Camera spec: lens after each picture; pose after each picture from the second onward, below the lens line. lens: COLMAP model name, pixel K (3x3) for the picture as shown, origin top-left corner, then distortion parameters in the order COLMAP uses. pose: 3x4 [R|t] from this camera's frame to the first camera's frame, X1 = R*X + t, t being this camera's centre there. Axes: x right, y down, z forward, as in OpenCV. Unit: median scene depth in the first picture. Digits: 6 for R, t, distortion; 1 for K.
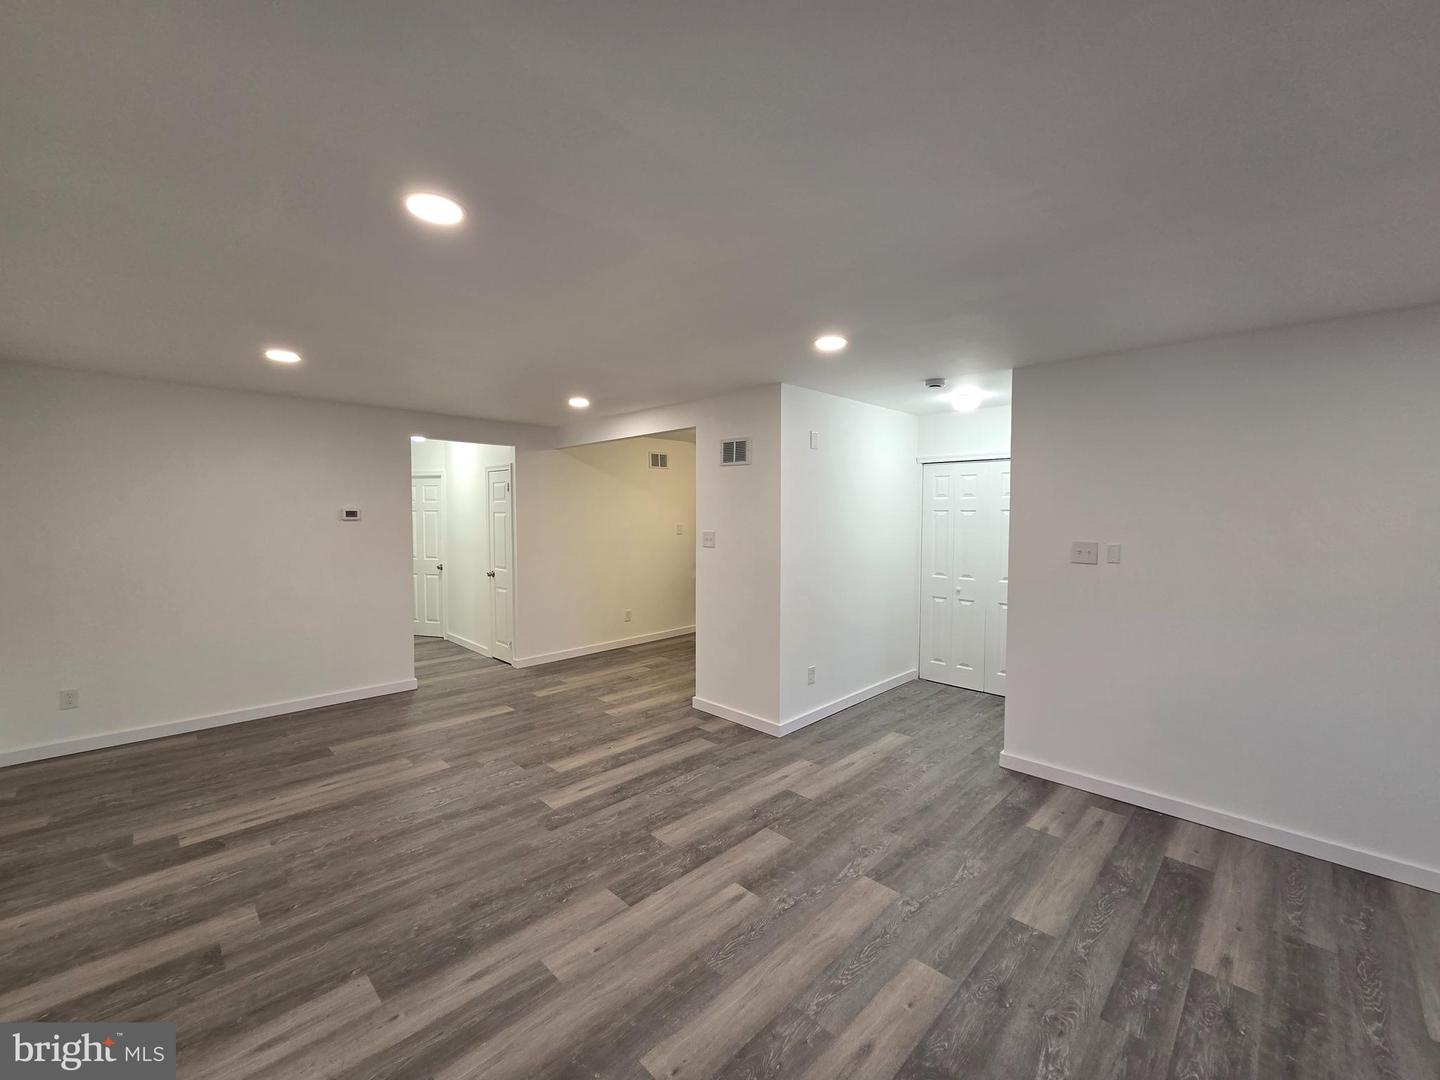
lens RADIAL K [[590.8, 0, 720.0], [0, 590.8, 540.0], [0, 0, 1]] dist [-0.000620, -0.000236]
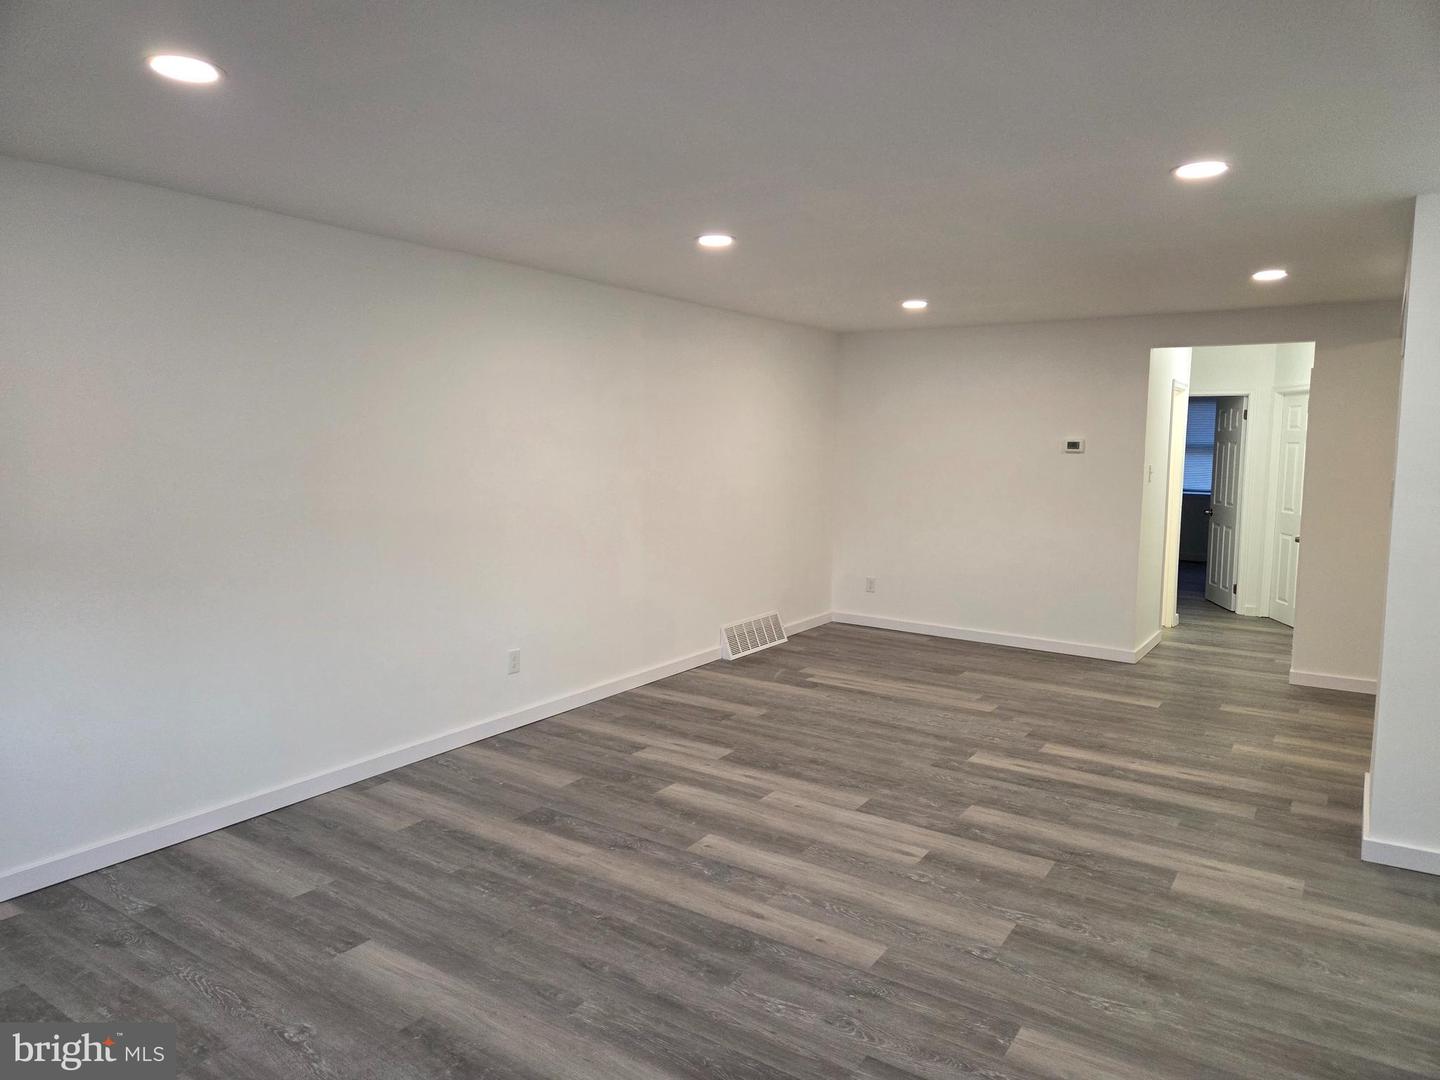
lens RADIAL K [[984.9, 0, 720.0], [0, 984.9, 540.0], [0, 0, 1]] dist [-0.002384, -0.003802]
pose [[0.178105, 0.102181, -0.978692, 1.298604], [-0.061648, 0.993799, 0.092540, -0.013736], [0.982079, 0.043853, 0.183299, 0.357070]]
